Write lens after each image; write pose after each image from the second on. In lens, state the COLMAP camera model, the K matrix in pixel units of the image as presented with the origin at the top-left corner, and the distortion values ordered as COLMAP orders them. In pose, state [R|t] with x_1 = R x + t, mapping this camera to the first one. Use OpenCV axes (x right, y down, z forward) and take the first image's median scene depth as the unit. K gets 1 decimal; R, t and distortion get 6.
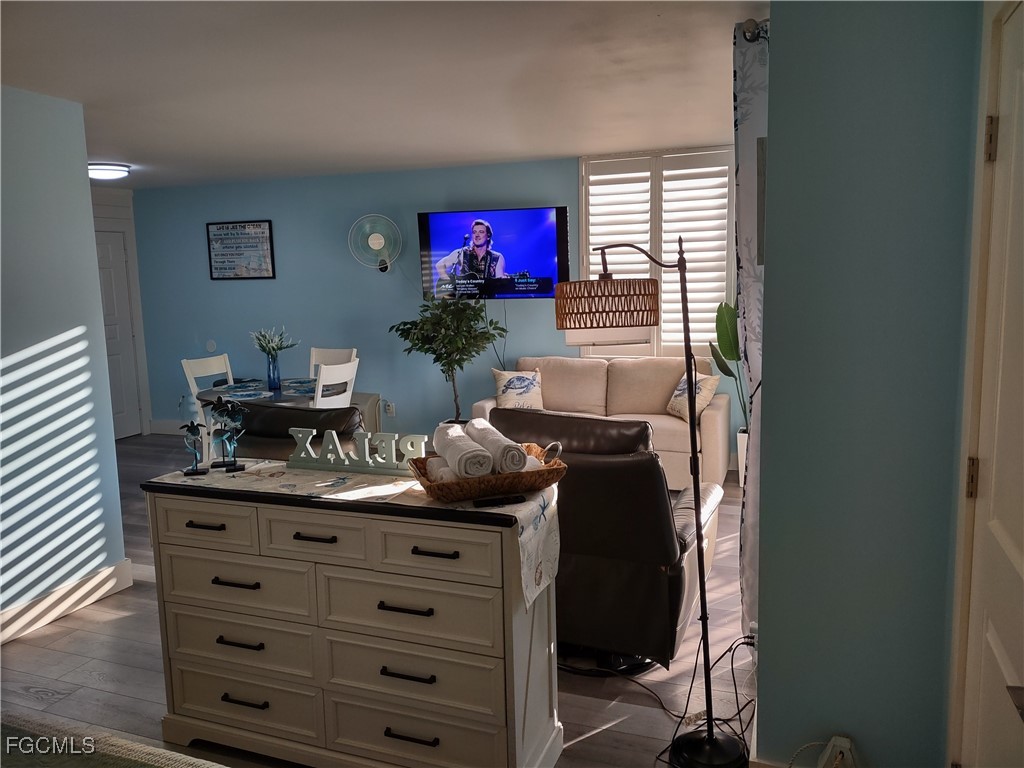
lens RADIAL K [[764.2, 0, 519.4], [0, 764.2, 384.7], [0, 0, 1]] dist [0.034376, -0.020376]
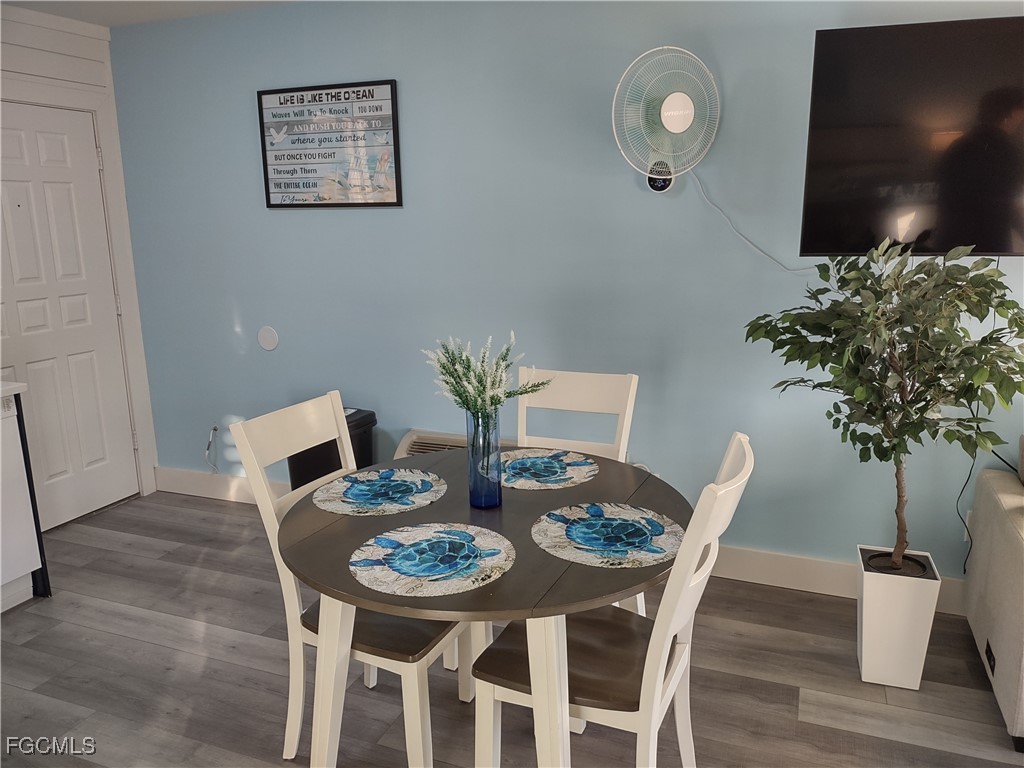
lens RADIAL K [[764.2, 0, 511.3], [0, 764.2, 383.8], [0, 0, 1]] dist [0.034376, -0.020376]
pose [[0.999732, 0.013026, -0.019143, -0.360640], [-0.011622, 0.997356, 0.071737, -0.093809], [0.020027, -0.071496, 0.997240, 0.773031]]
